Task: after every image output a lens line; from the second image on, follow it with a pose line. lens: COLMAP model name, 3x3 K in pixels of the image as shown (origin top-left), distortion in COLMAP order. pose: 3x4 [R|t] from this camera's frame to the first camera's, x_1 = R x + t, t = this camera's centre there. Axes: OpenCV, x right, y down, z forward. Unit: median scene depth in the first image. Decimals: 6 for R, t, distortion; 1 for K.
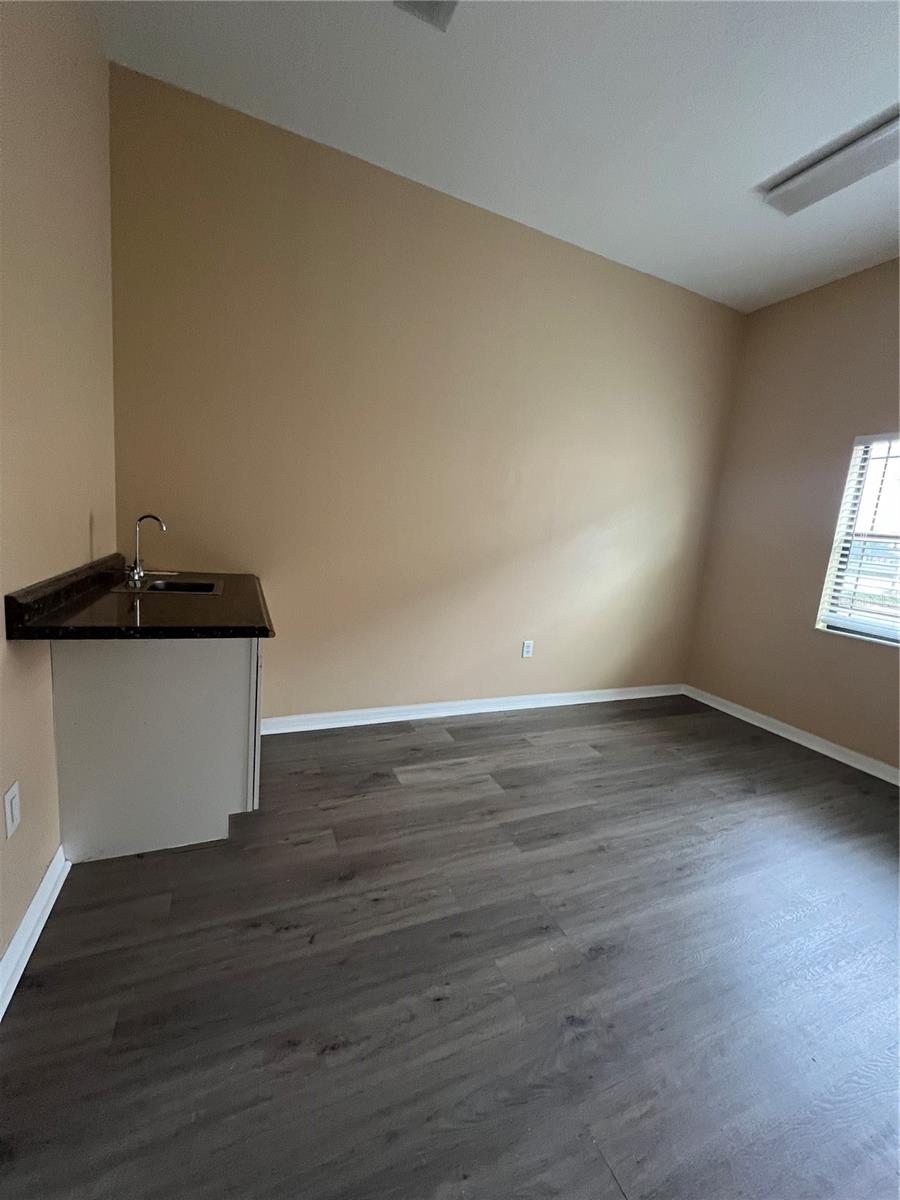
lens RADIAL K [[479.7, 0, 451.0], [0, 479.7, 597.6], [0, 0, 1]] dist [-0.002180, 0.000217]
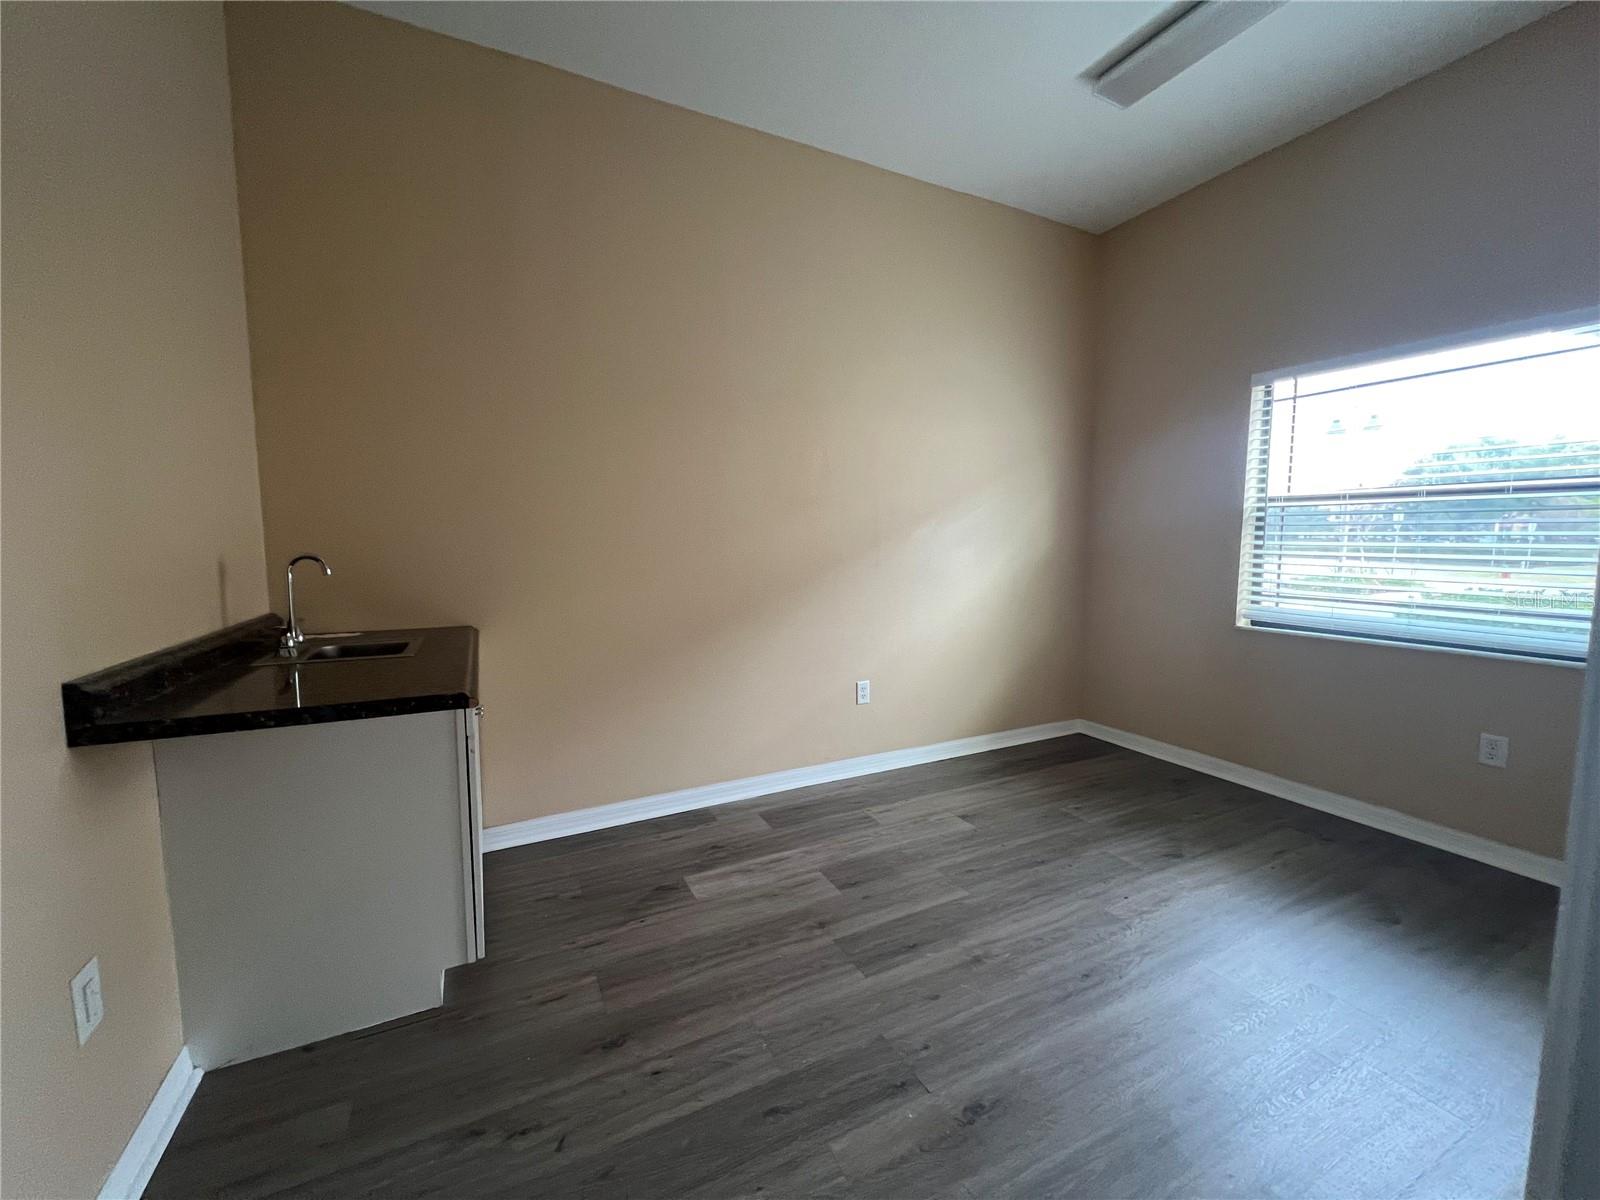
lens RADIAL K [[639.7, 0, 797.8], [0, 639.7, 596.8], [0, 0, 1]] dist [-0.002180, 0.000217]
pose [[0.994895, -0.093437, 0.038136, 0.053940], [0.095554, 0.993727, -0.058097, 0.013631], [-0.032468, 0.061444, 0.997582, 0.020113]]
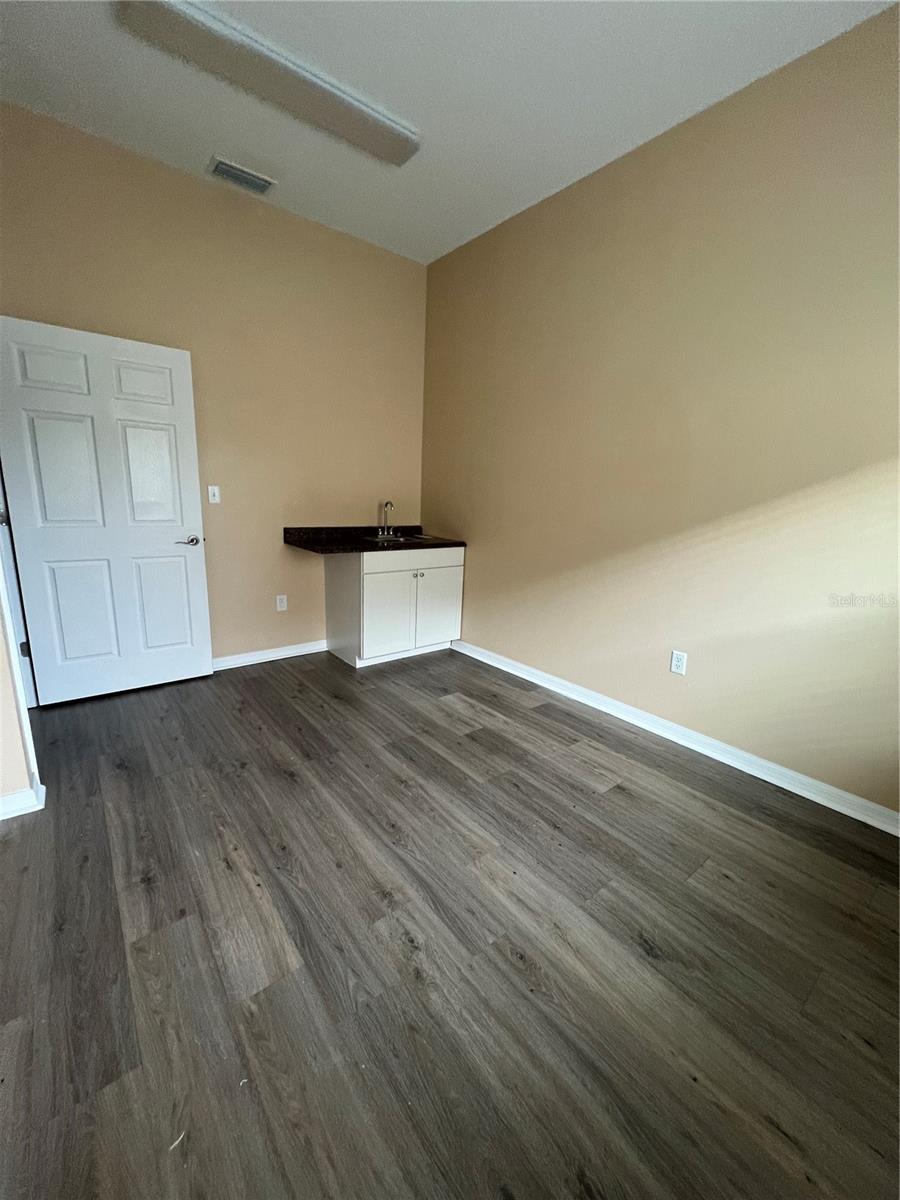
lens RADIAL K [[479.7, 0, 451.0], [0, 479.7, 597.6], [0, 0, 1]] dist [-0.002180, 0.000217]
pose [[0.262983, 0.131251, -0.955831, 1.153442], [-0.161293, 0.982742, 0.090569, -0.006134], [0.951223, 0.130351, 0.279614, 0.640338]]
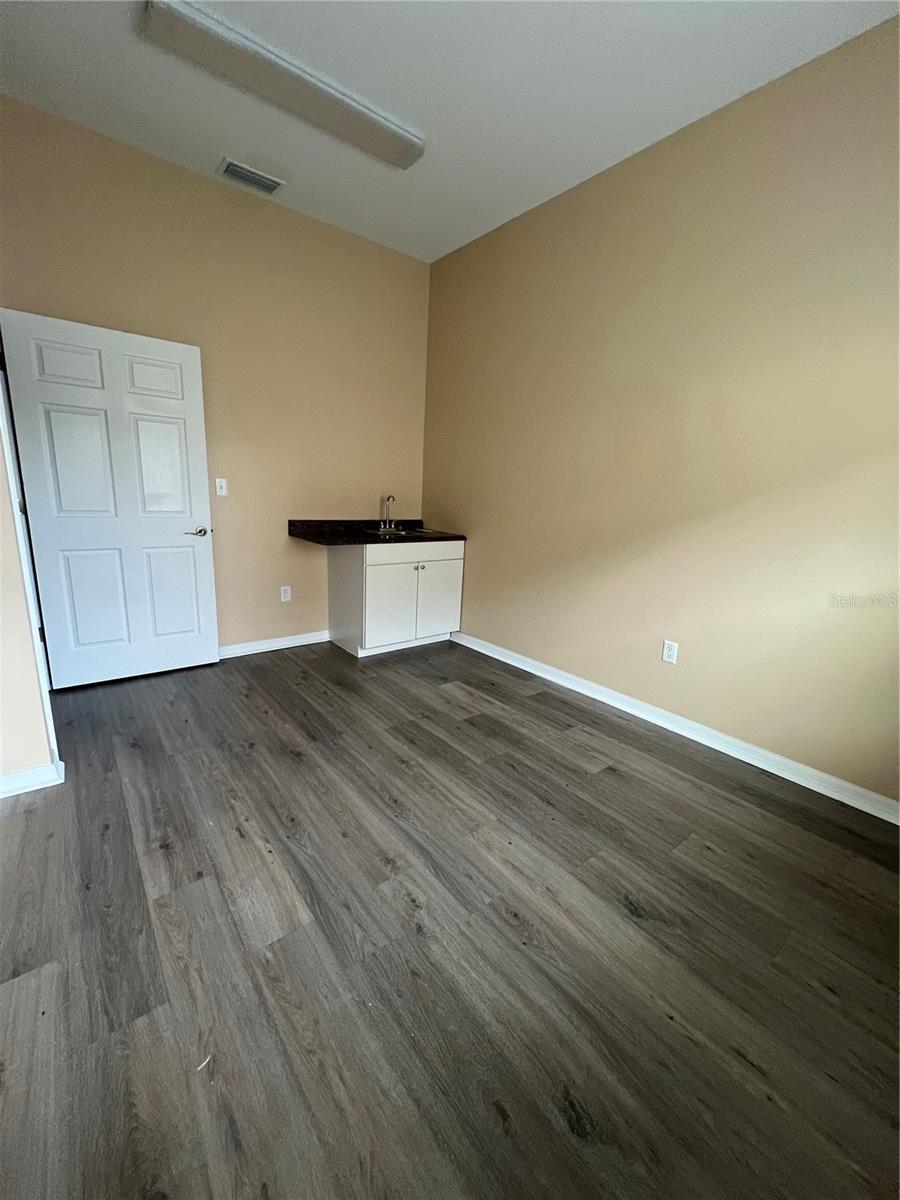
lens RADIAL K [[482.0, 0, 450.7], [0, 482.0, 597.1], [0, 0, 1]] dist [-0.000906, 0.000009]
pose [[0.263620, 0.137567, -0.954767, 1.201679], [-0.169077, 0.981046, 0.094670, 0.007187], [0.949693, 0.136472, 0.281883, 0.625505]]
